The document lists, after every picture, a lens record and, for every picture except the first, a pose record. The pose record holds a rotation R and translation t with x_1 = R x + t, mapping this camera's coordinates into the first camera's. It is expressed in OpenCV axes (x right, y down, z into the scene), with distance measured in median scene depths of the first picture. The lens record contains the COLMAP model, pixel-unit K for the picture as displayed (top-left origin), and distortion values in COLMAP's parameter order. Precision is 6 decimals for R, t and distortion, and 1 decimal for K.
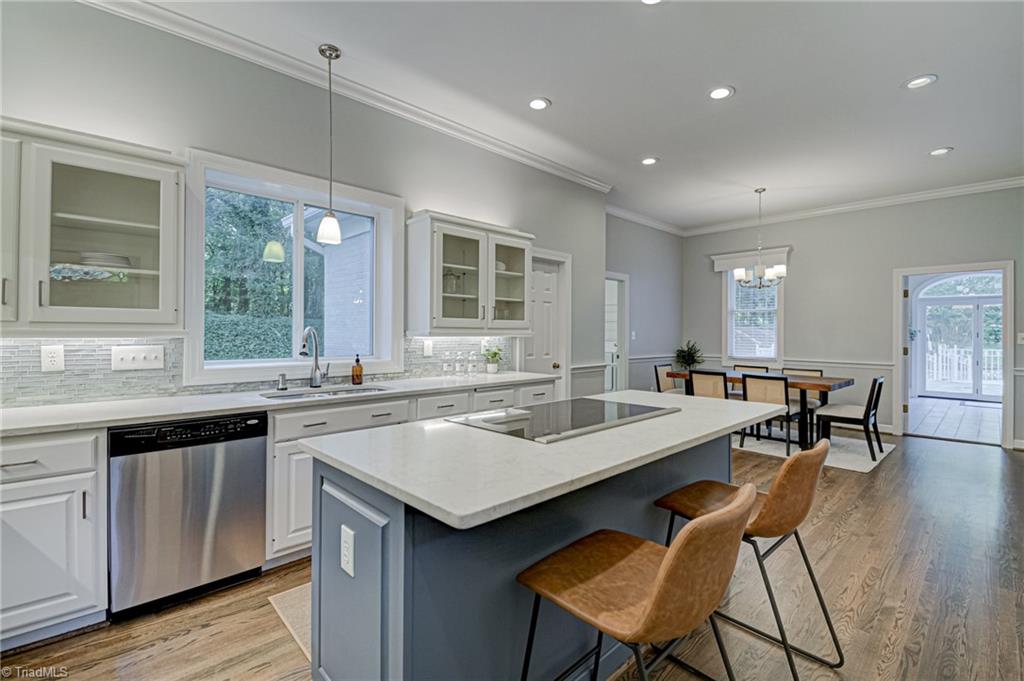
lens RADIAL K [[444.8, 0, 514.0], [0, 444.8, 335.4], [0, 0, 1]] dist [0.000704, -0.009839]
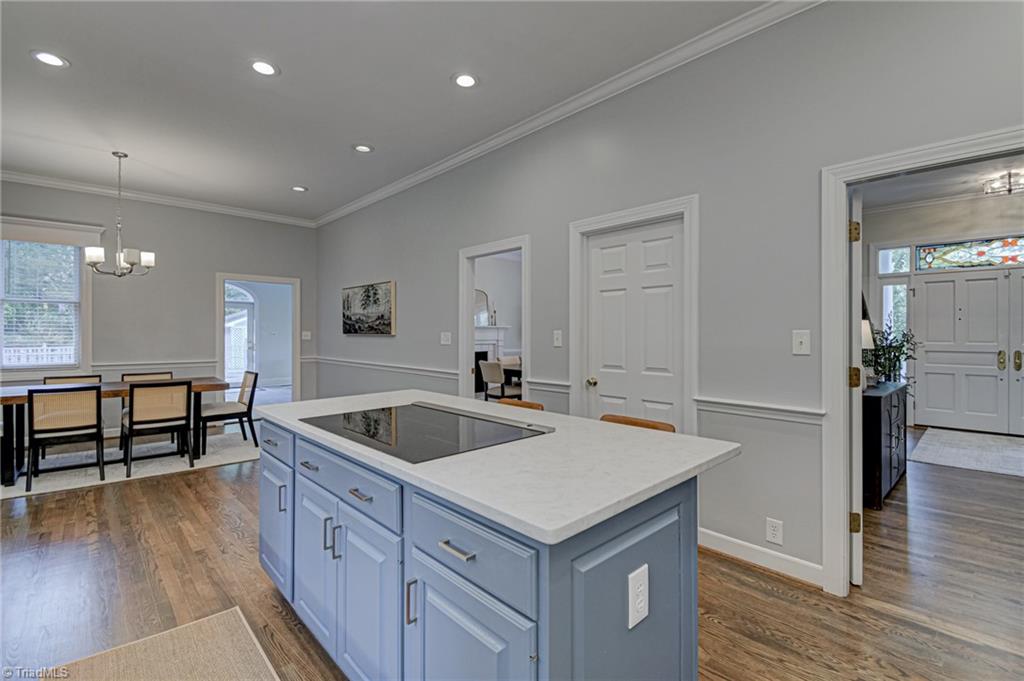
lens RADIAL K [[458.9, 0, 529.1], [0, 458.9, 334.5], [0, 0, 1]] dist [0.000550, -0.010109]
pose [[-0.012264, -0.009512, 0.999880, -0.307048], [0.004768, 0.999943, 0.009571, -0.006255], [-0.999913, 0.004884, -0.012218, 0.298666]]
